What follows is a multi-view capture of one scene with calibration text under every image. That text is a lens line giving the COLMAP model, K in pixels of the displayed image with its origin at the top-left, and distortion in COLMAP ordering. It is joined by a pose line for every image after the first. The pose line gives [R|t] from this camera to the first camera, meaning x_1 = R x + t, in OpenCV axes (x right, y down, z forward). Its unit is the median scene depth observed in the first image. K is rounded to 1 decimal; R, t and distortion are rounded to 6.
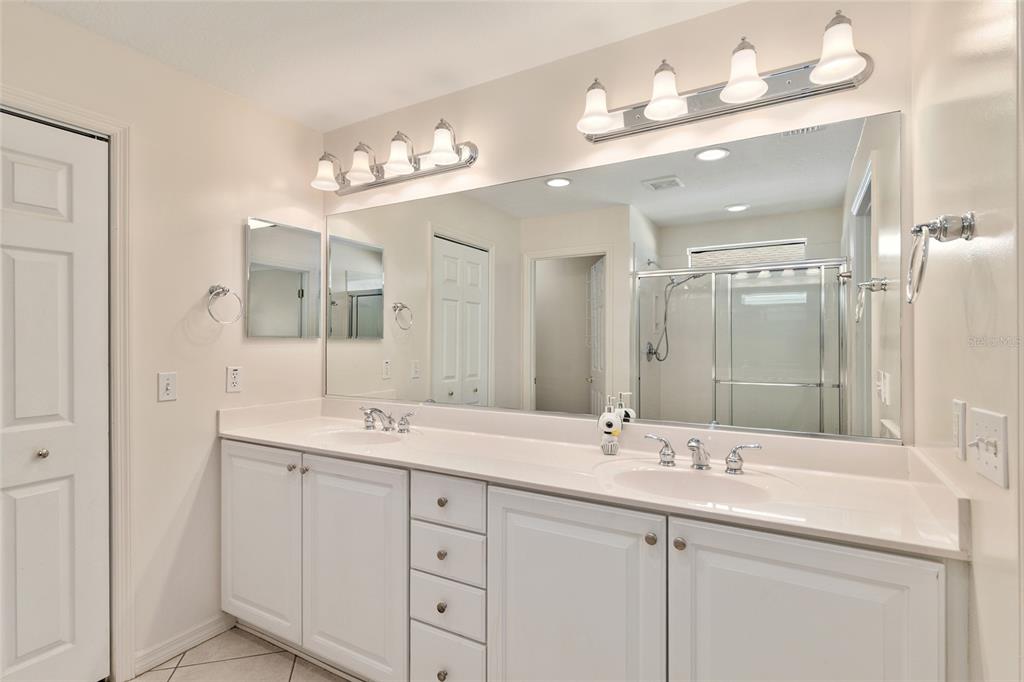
lens RADIAL K [[503.9, 0, 513.9], [0, 503.9, 339.2], [0, 0, 1]] dist [-0.002164, 0.000425]
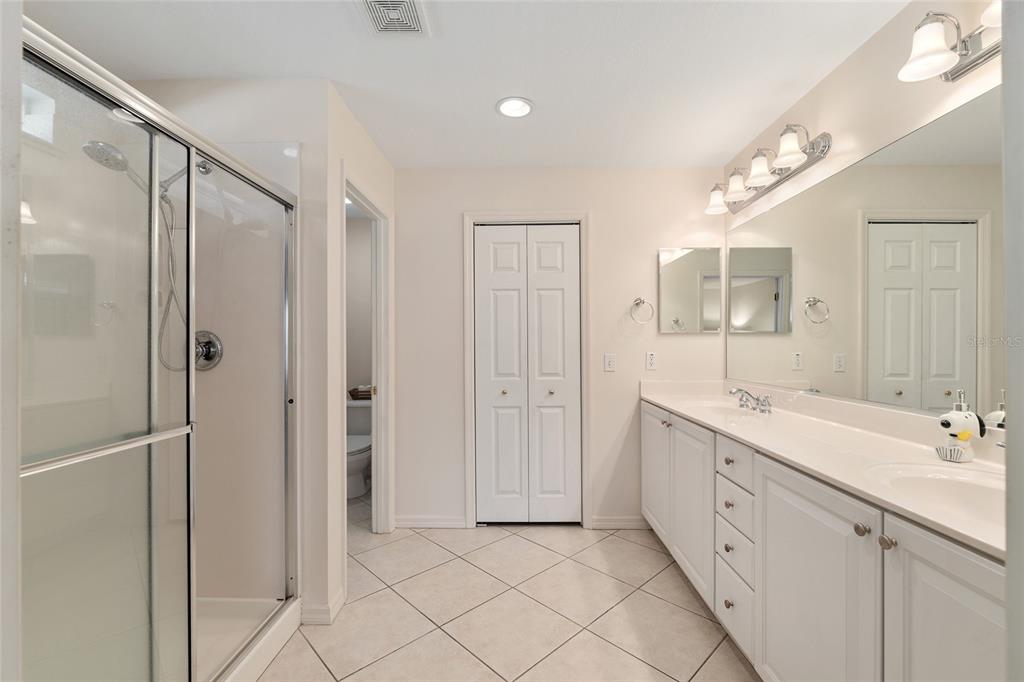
lens RADIAL K [[447.2, 0, 509.2], [0, 447.2, 343.2], [0, 0, 1]] dist [-0.009614, 0.000873]
pose [[0.466710, -0.005135, -0.884396, 0.414377], [0.004152, 0.999985, -0.003614, 0.031876], [0.884401, -0.001986, 0.466724, 0.028063]]
